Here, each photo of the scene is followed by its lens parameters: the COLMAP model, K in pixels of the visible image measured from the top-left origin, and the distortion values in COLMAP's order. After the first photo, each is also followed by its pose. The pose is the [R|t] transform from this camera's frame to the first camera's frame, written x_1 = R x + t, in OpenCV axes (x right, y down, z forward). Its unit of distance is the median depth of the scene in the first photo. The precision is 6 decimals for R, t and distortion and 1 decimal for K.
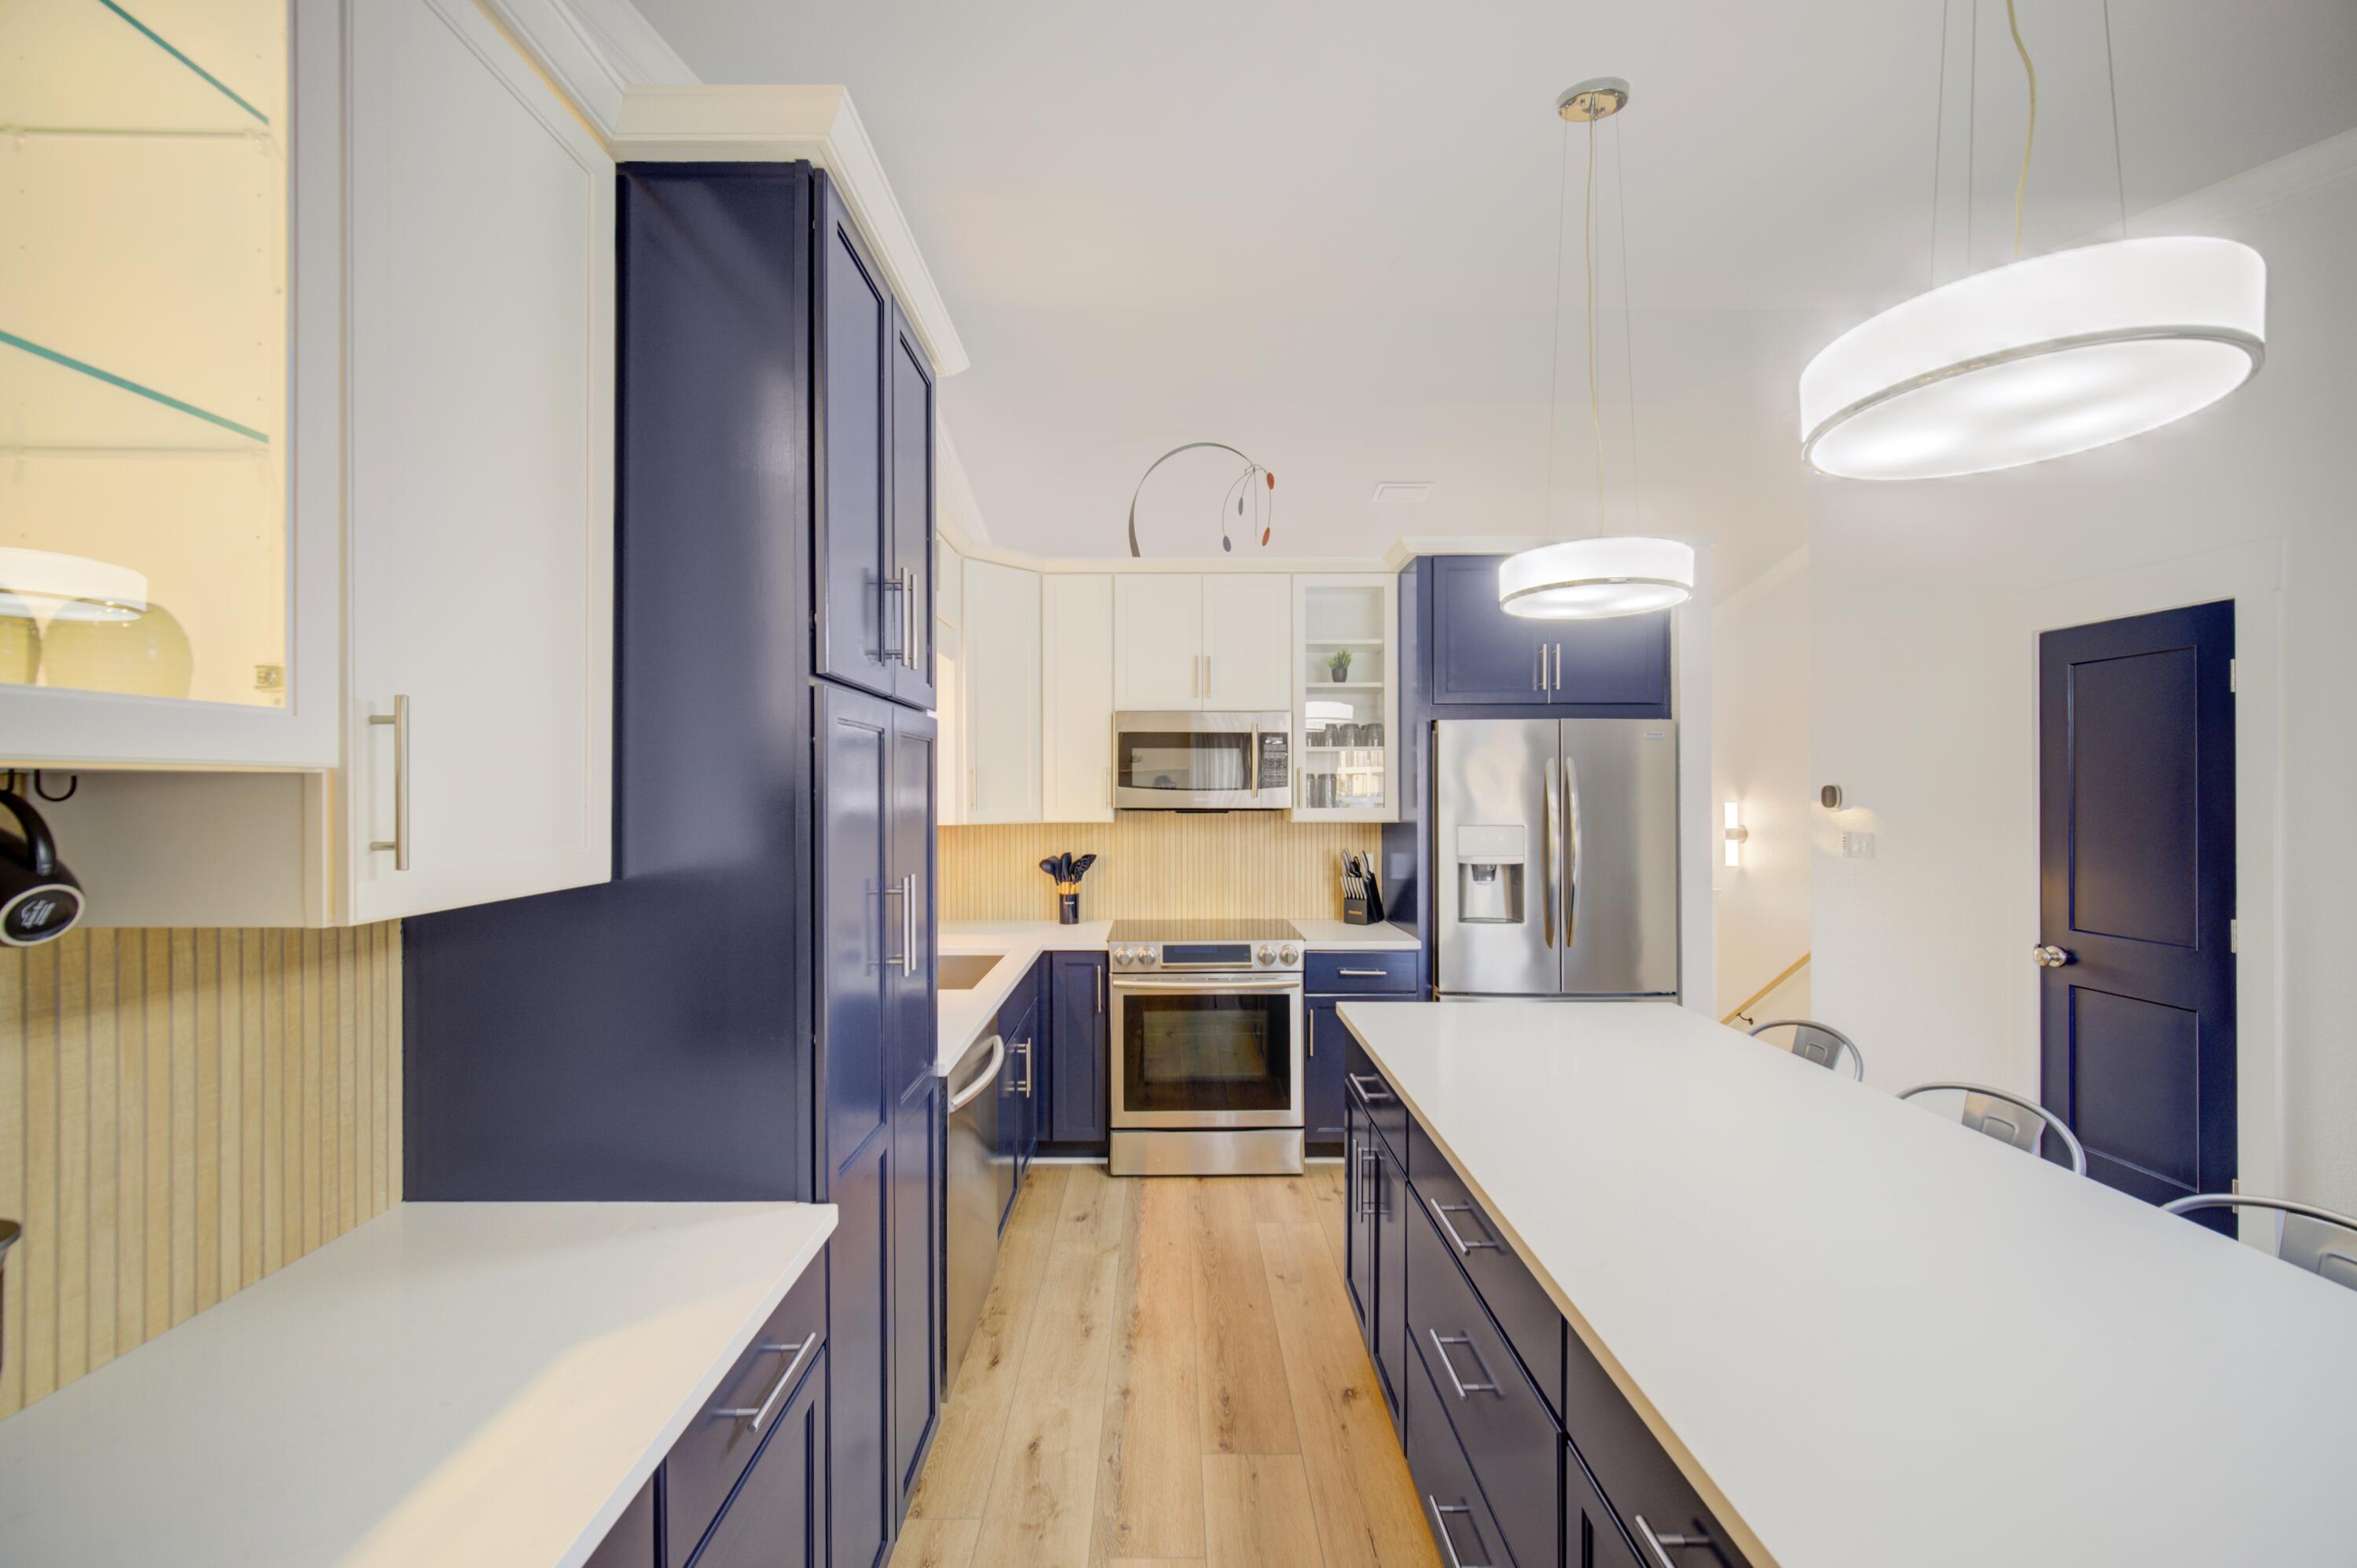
lens RADIAL K [[938.1, 0, 1166.7], [0, 938.1, 790.0], [0, 0, 1]] dist [-0.001931, 0.000491]
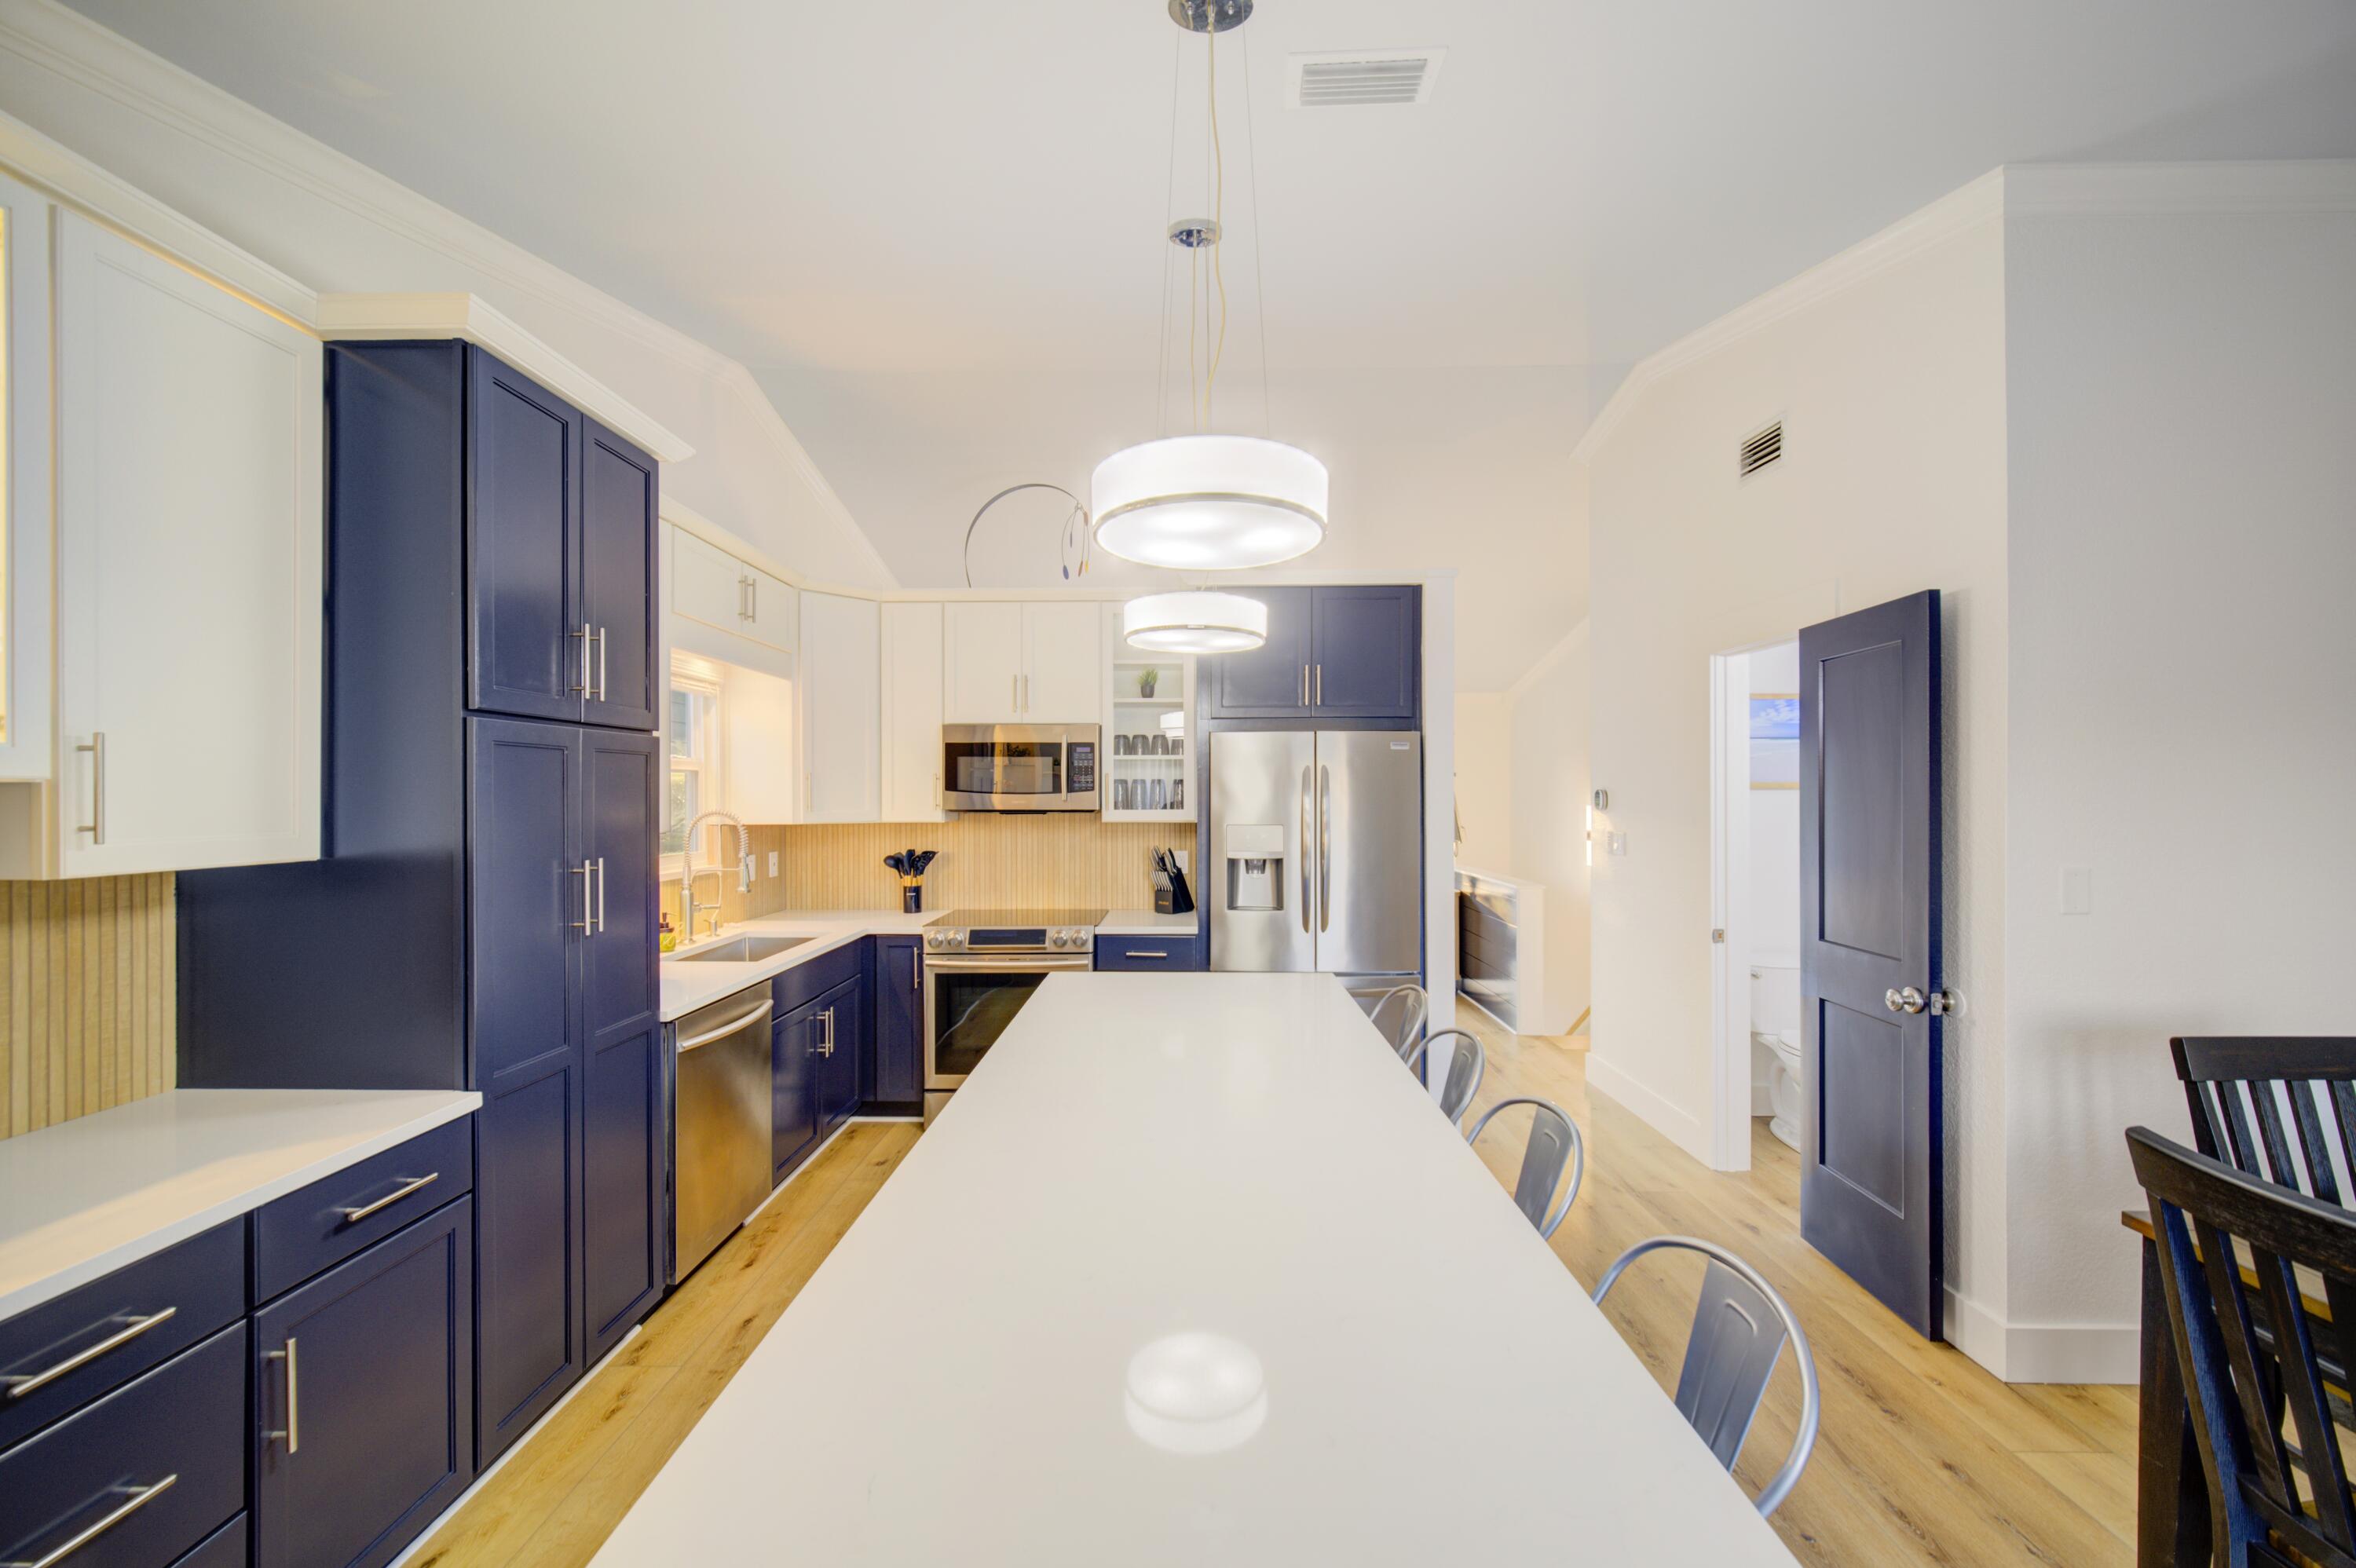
lens RADIAL K [[937.7, 0, 1166.2], [0, 937.7, 790.0], [0, 0, 1]] dist [-0.001931, 0.000491]
pose [[0.999723, -0.000457, -0.023532, 0.262613], [0.000353, 0.999990, -0.004444, 0.000681], [0.023534, 0.004435, 0.999713, -0.136419]]
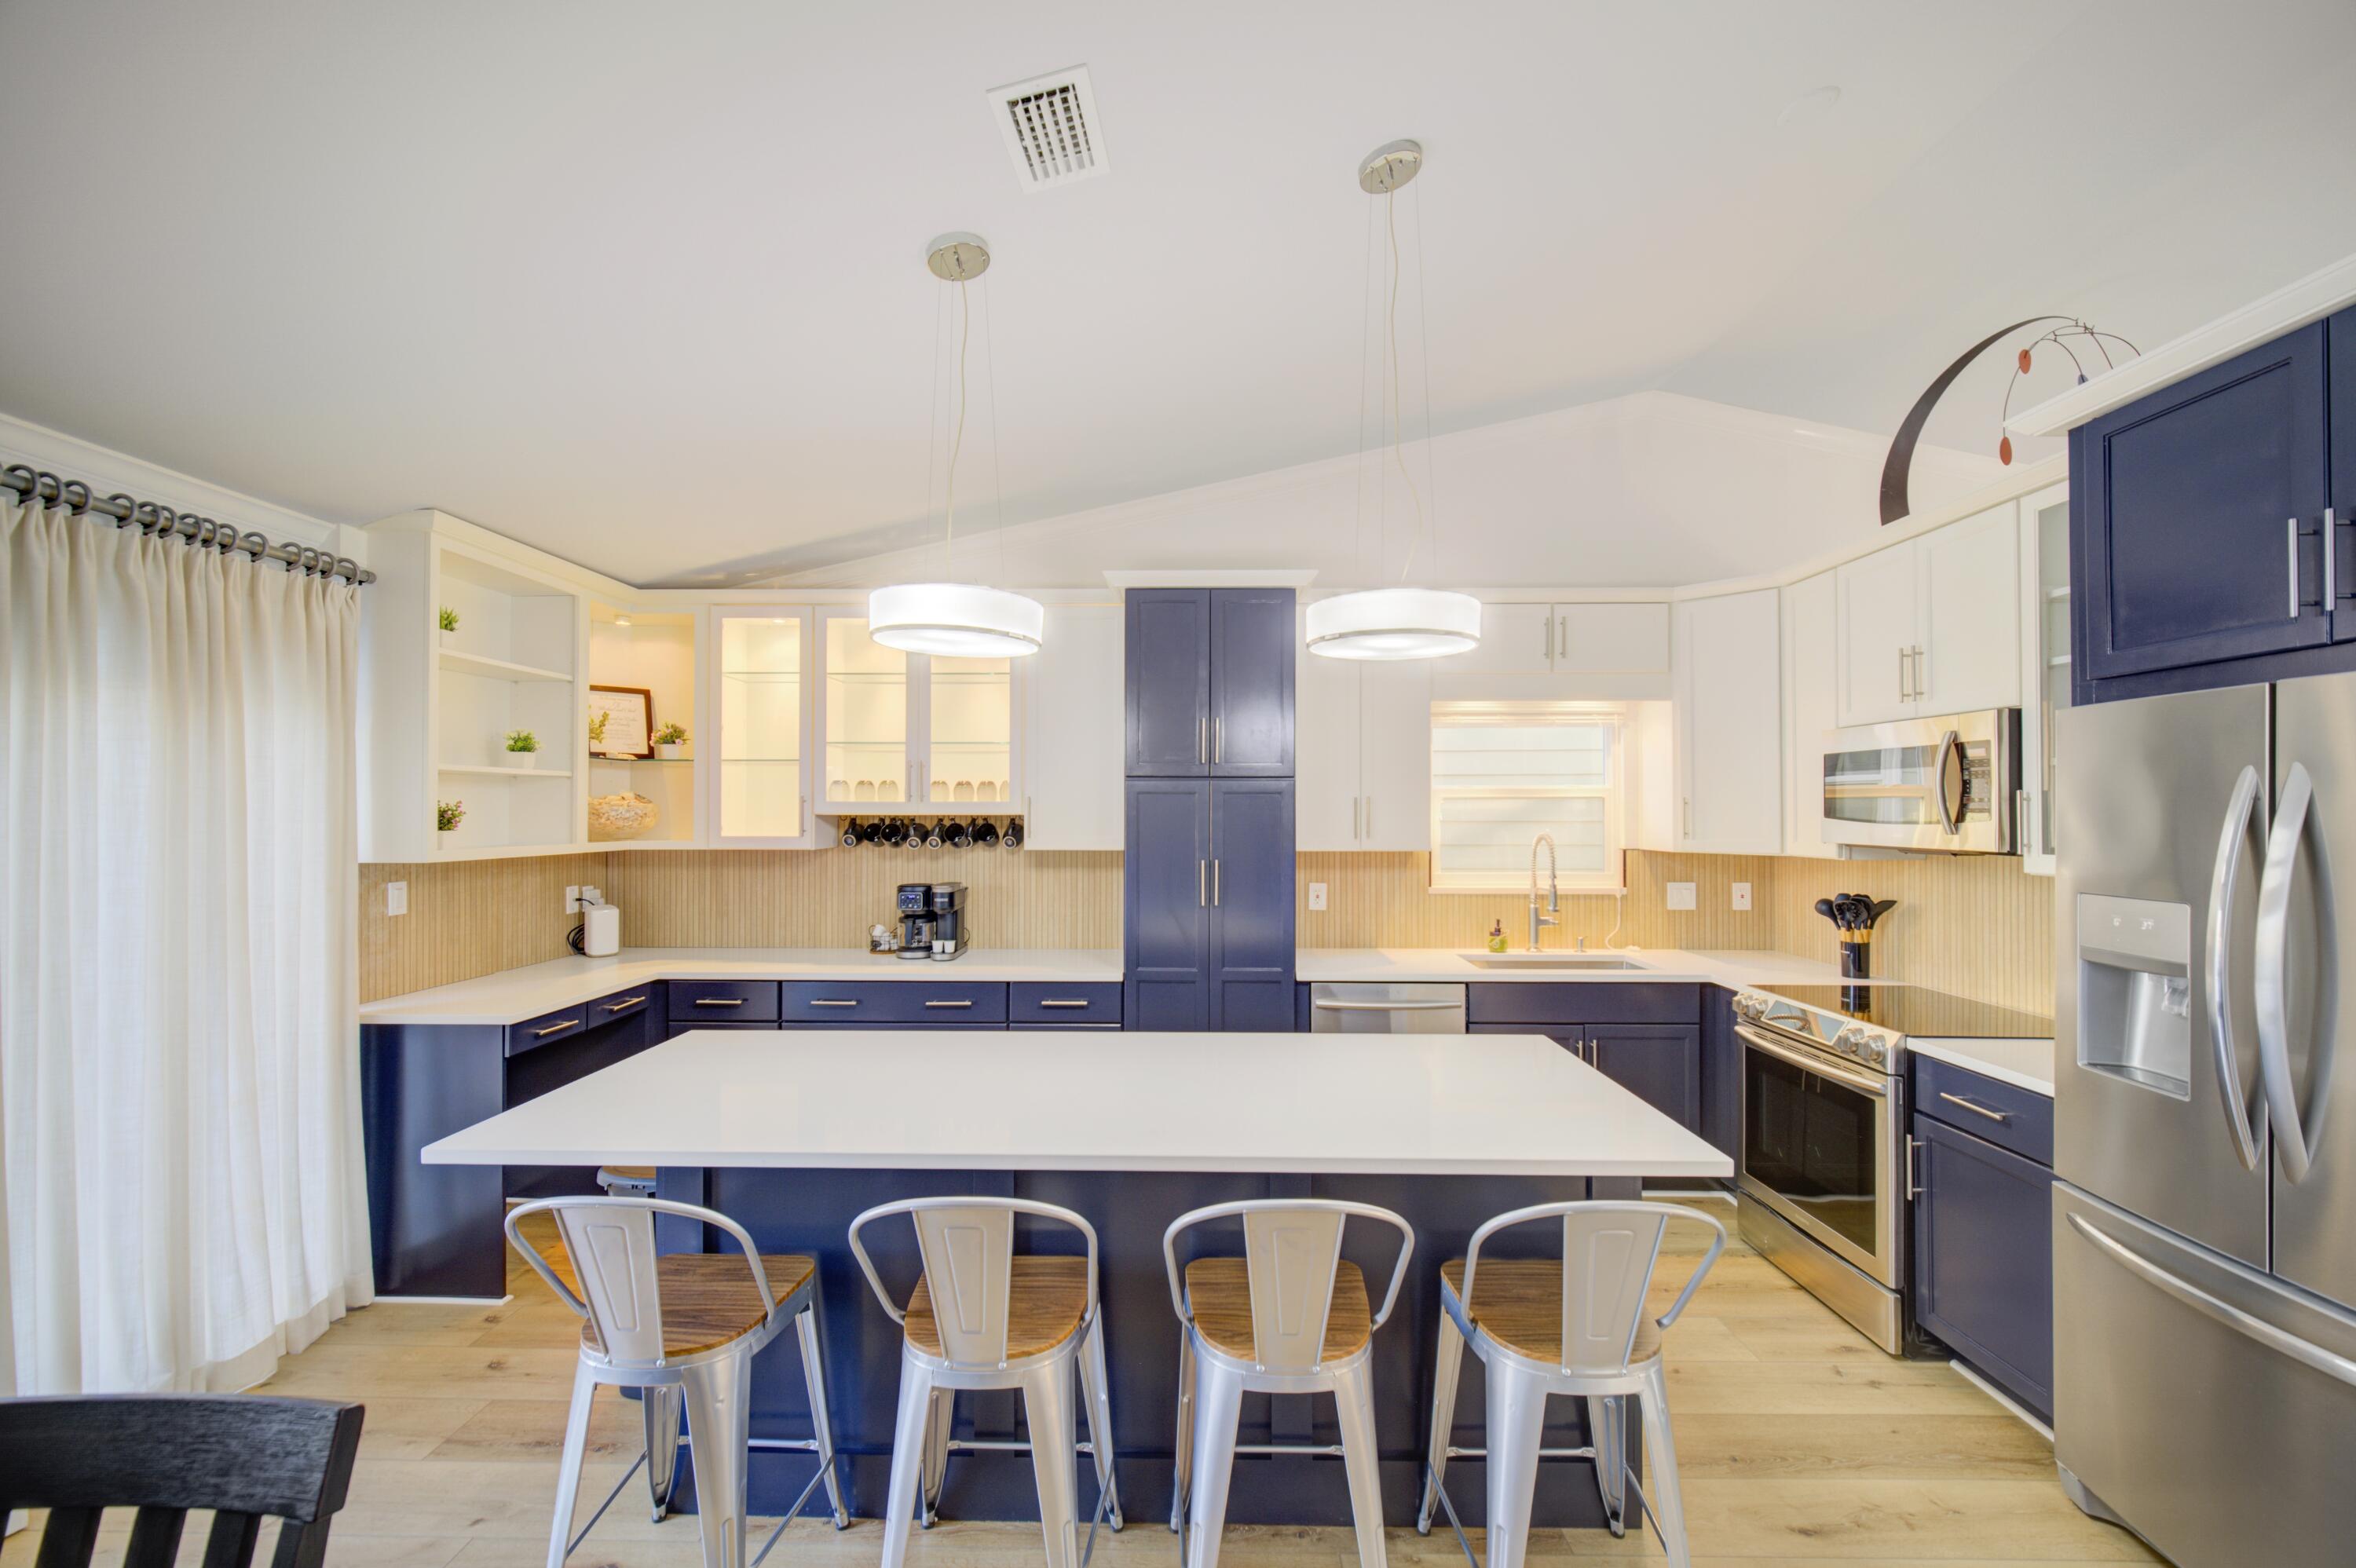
lens RADIAL K [[923.6, 0, 1181.9], [0, 923.6, 801.6], [0, 0, 1]] dist [0.000317, 0.000355]
pose [[-0.027247, -0.006258, -0.999609, 0.877301], [-0.000643, 0.999980, -0.006242, -0.014219], [0.999629, 0.000473, -0.027250, 0.474018]]
